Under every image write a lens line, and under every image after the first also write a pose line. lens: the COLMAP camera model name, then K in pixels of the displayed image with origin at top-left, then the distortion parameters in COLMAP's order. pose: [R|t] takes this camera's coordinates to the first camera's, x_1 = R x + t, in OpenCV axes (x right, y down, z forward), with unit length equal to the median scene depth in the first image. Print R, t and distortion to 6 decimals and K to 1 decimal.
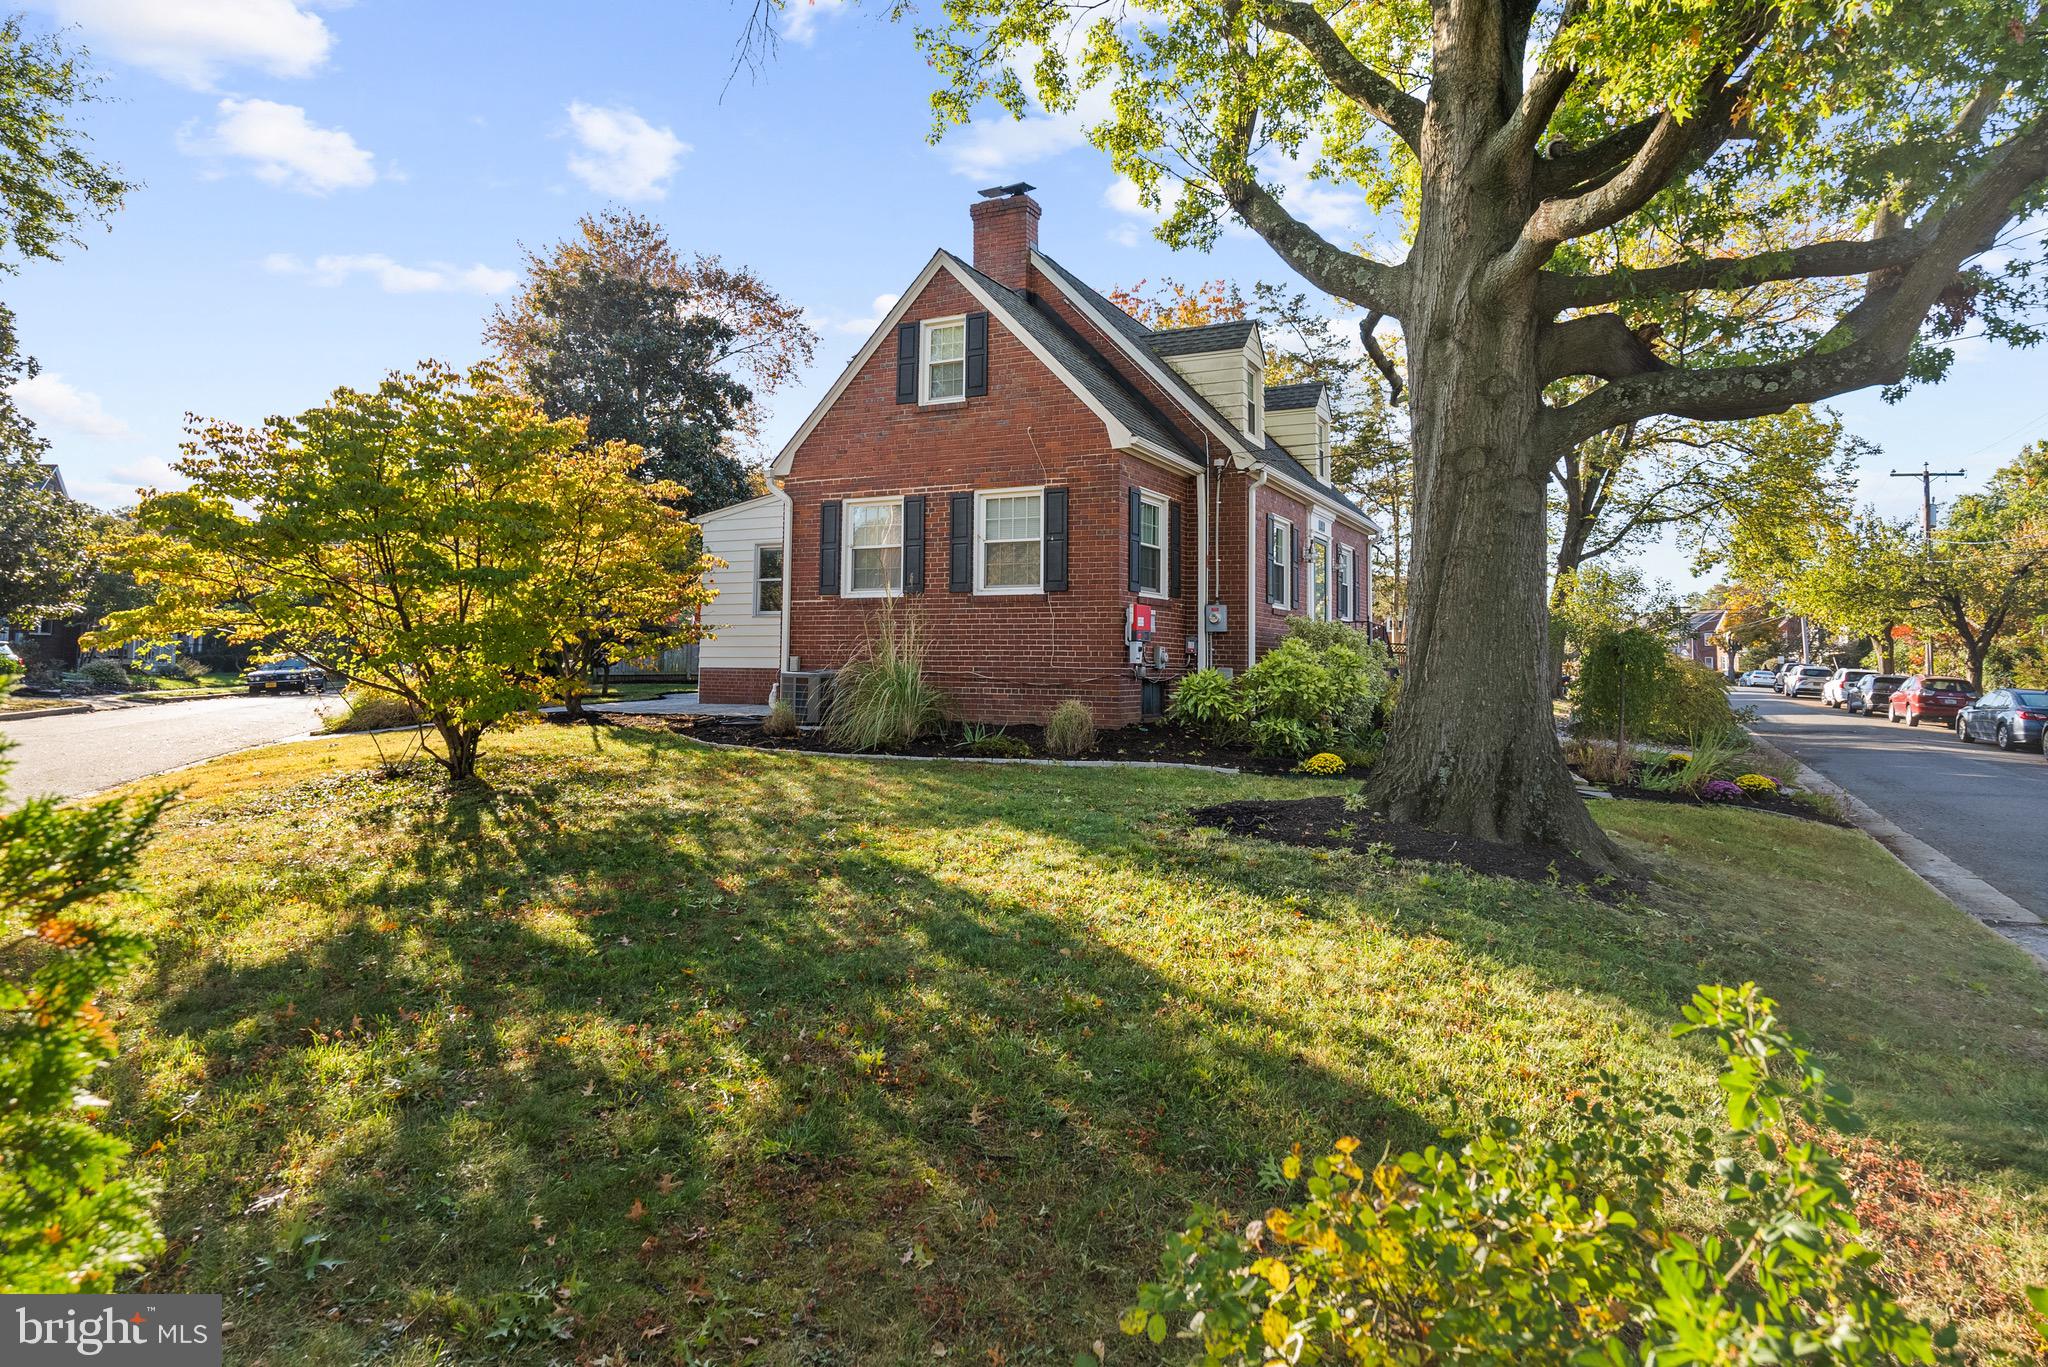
lens RADIAL K [[1182.5, 0, 1051.1], [0, 1182.5, 597.8], [0, 0, 1]] dist [-0.005398, 0.001955]
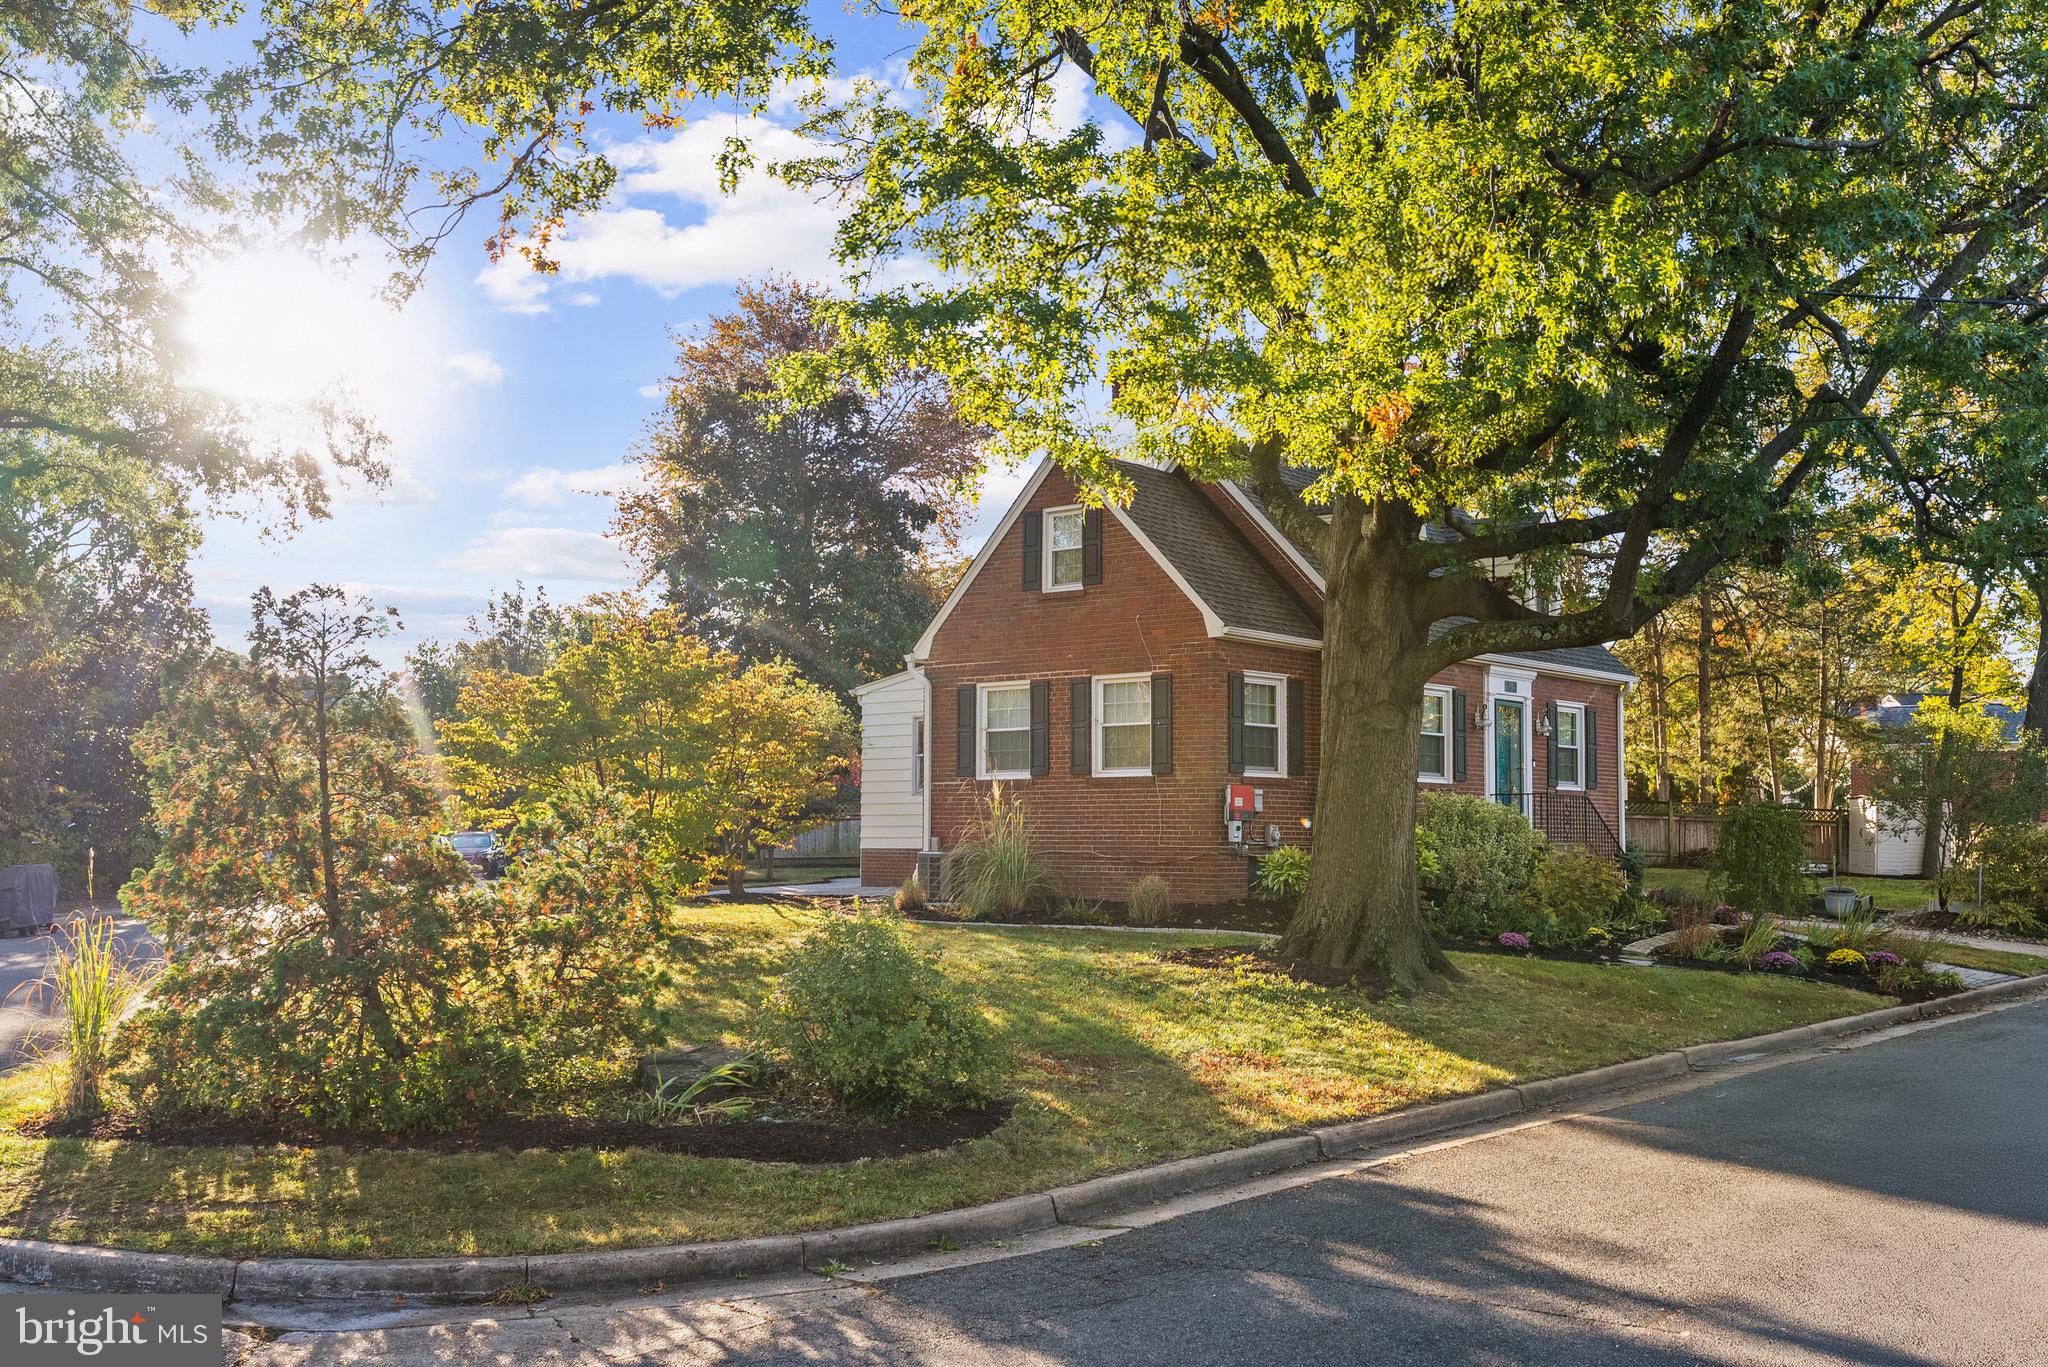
lens RADIAL K [[2064.1, 0, 1024.2], [0, 2064.1, 686.4], [0, 0, 1]] dist [0.003801, 0.000000]
pose [[0.969056, -0.025658, -0.245505, 0.311907], [0.021002, 0.999547, -0.021565, -0.042249], [0.245947, 0.015742, 0.969155, -0.746246]]
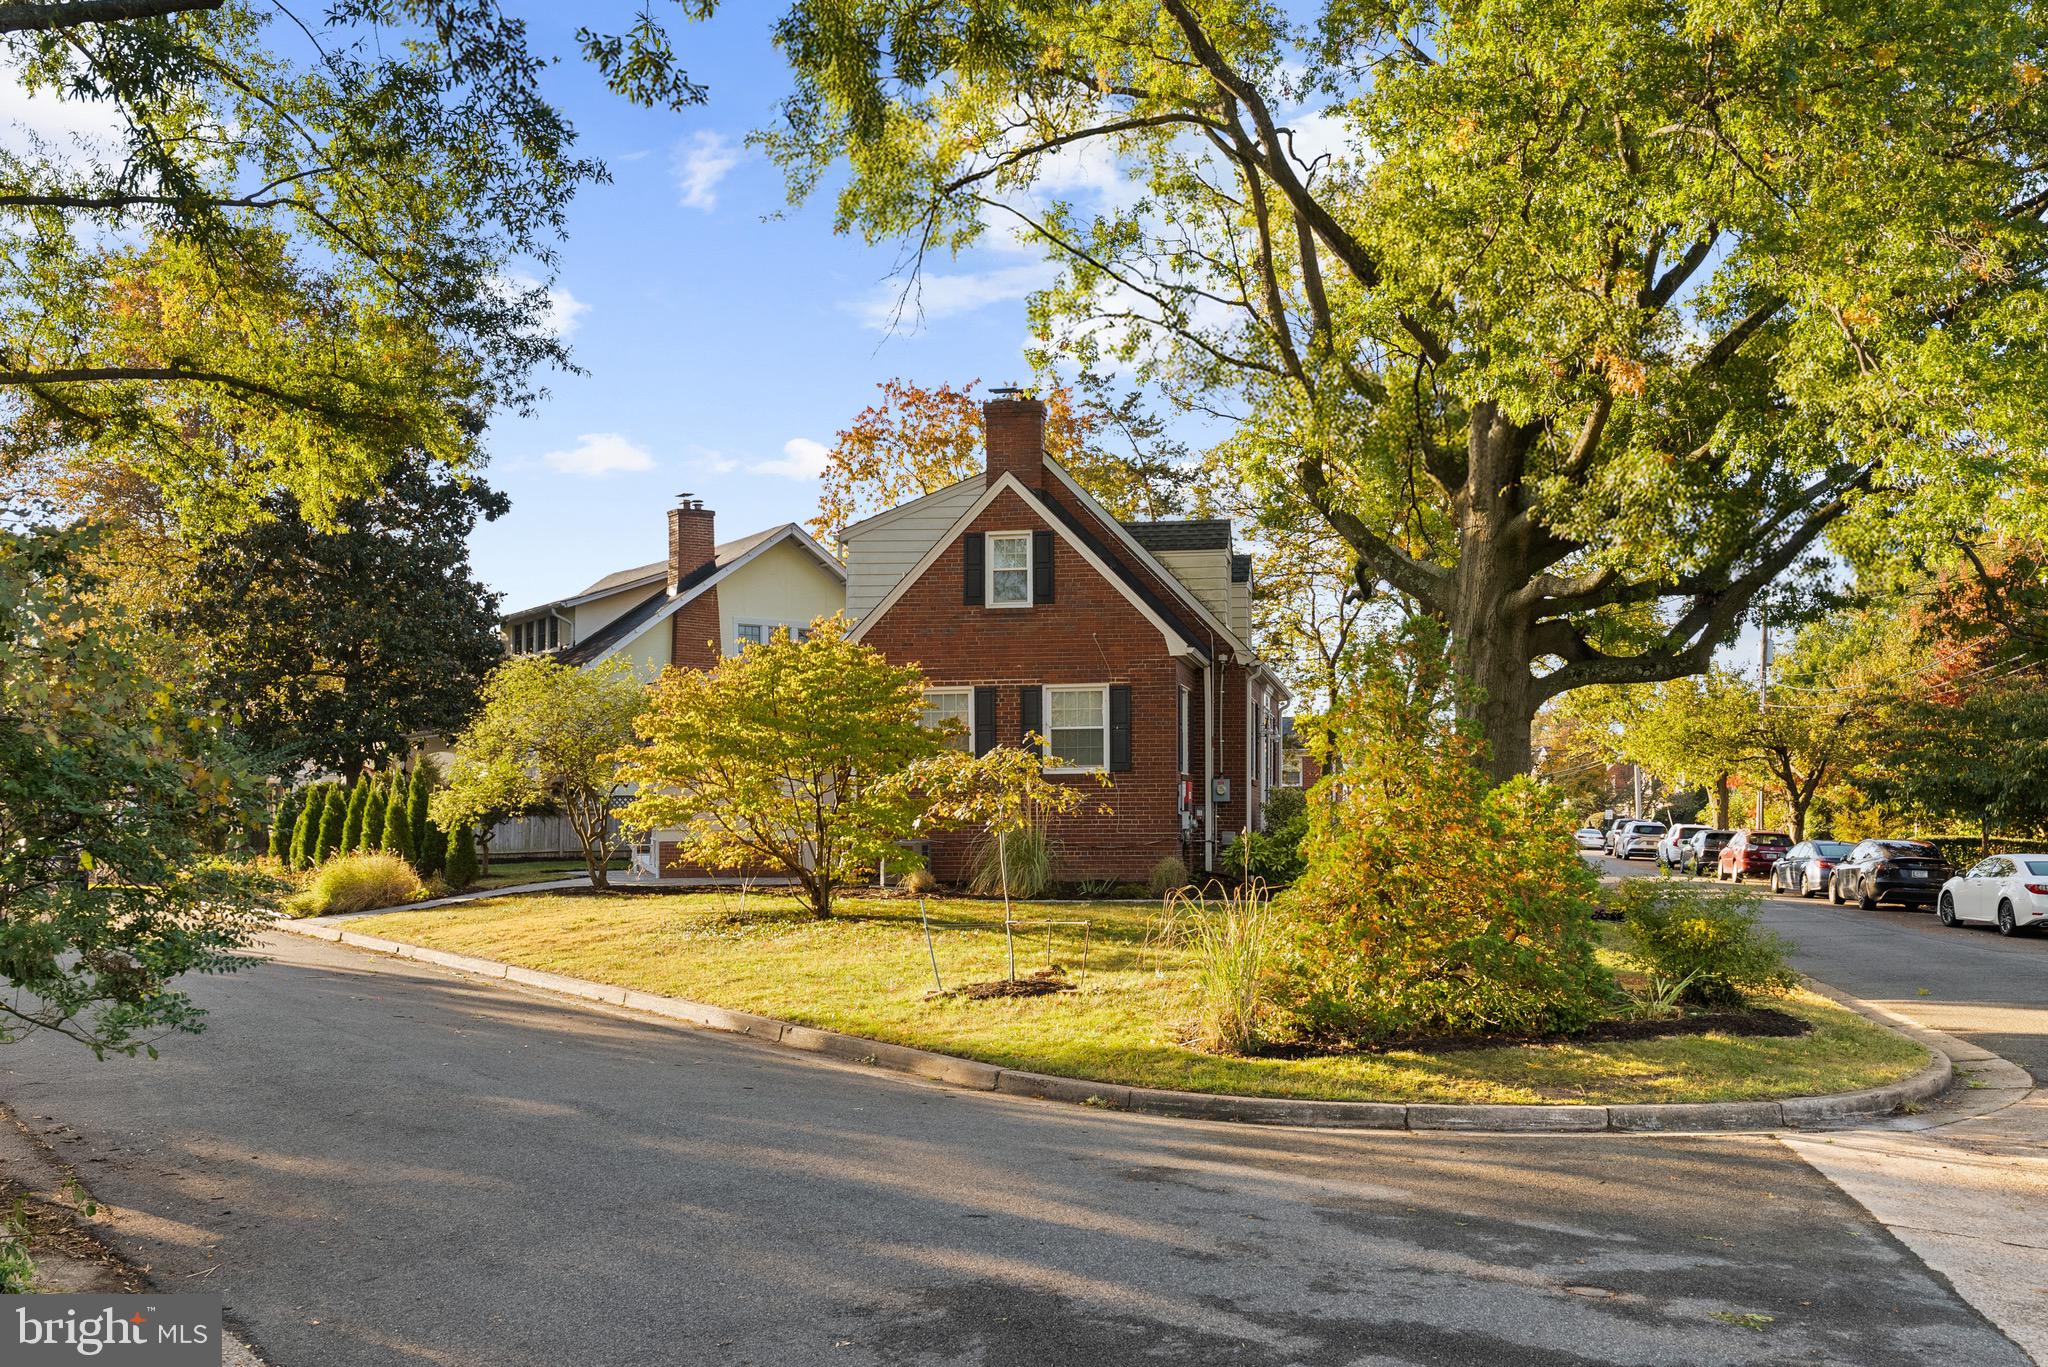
lens RADIAL K [[2064.1, 0, 1065.9], [0, 2064.1, 952.3], [0, 0, 1]] dist [0.003801, 0.000000]
pose [[0.954605, -0.033781, 0.295954, -0.640190], [-0.000066, 0.993525, 0.113615, -0.057326], [-0.297875, -0.108477, 0.948421, -0.960070]]
